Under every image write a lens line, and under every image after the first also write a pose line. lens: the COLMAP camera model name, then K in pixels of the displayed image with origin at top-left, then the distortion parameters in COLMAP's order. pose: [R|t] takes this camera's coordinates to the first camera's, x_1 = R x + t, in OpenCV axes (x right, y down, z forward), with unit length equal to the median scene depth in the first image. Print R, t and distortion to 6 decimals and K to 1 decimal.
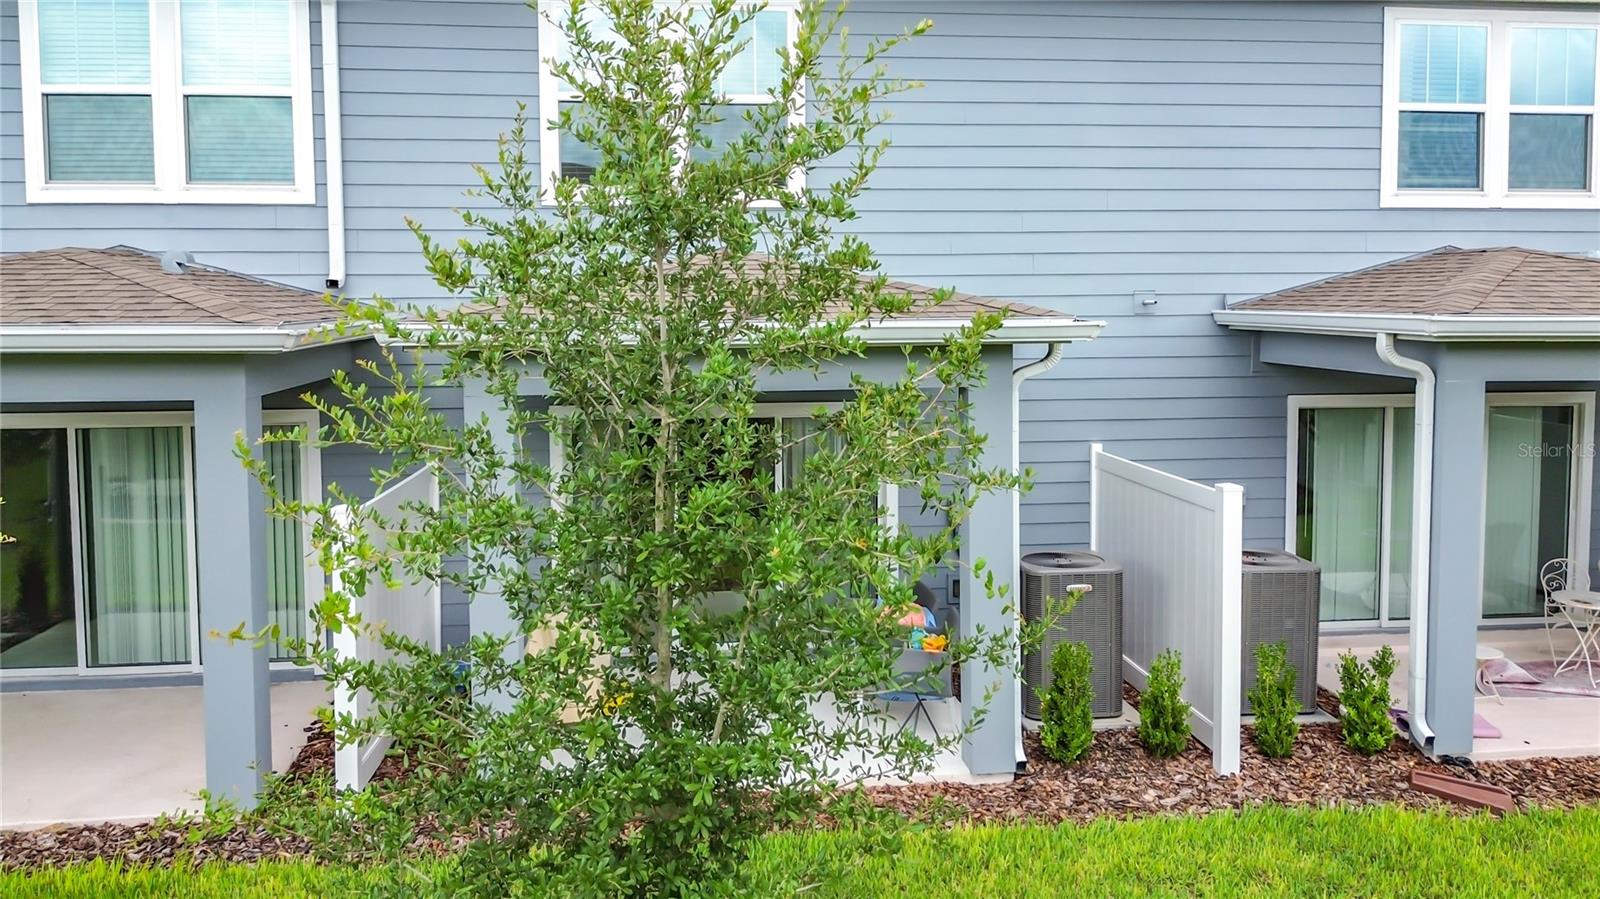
lens RADIAL K [[1062.6, 0, 800.0], [0, 1062.6, 449.5], [0, 0, 1]] dist [0.028080, -0.001144]
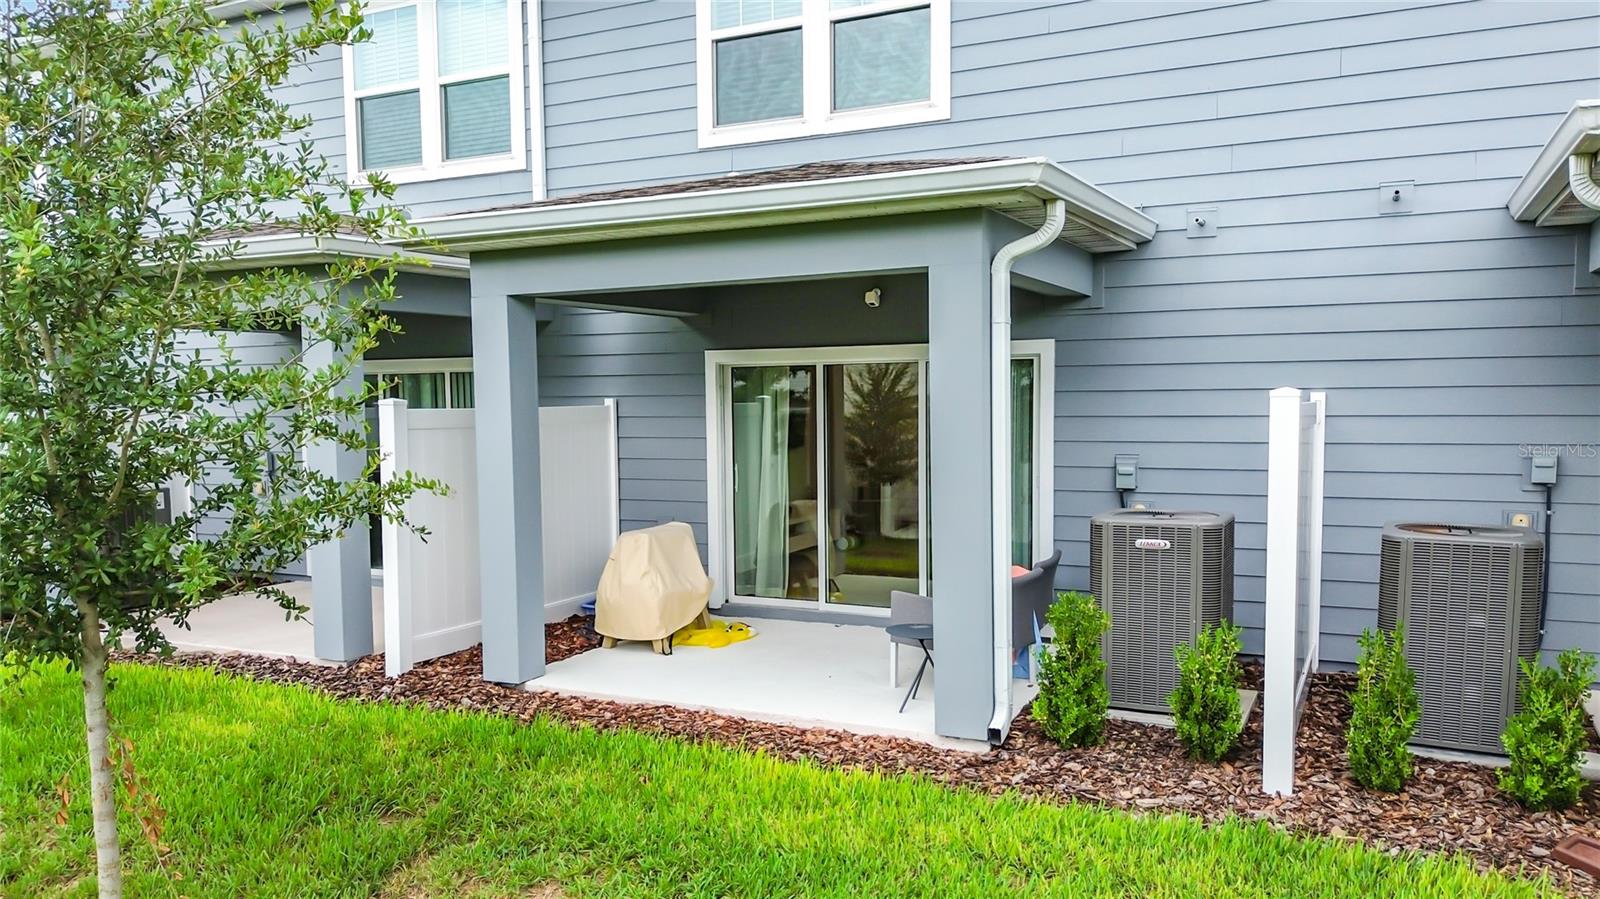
lens RADIAL K [[1192.3, 0, 799.9], [0, 1192.3, 572.5], [0, 0, 1]] dist [-0.002045, -0.001402]
pose [[0.841363, 0.090859, -0.532778, 0.561208], [-0.006062, 0.987293, 0.158798, -0.010027], [0.540436, -0.130377, 0.831223, 0.053221]]
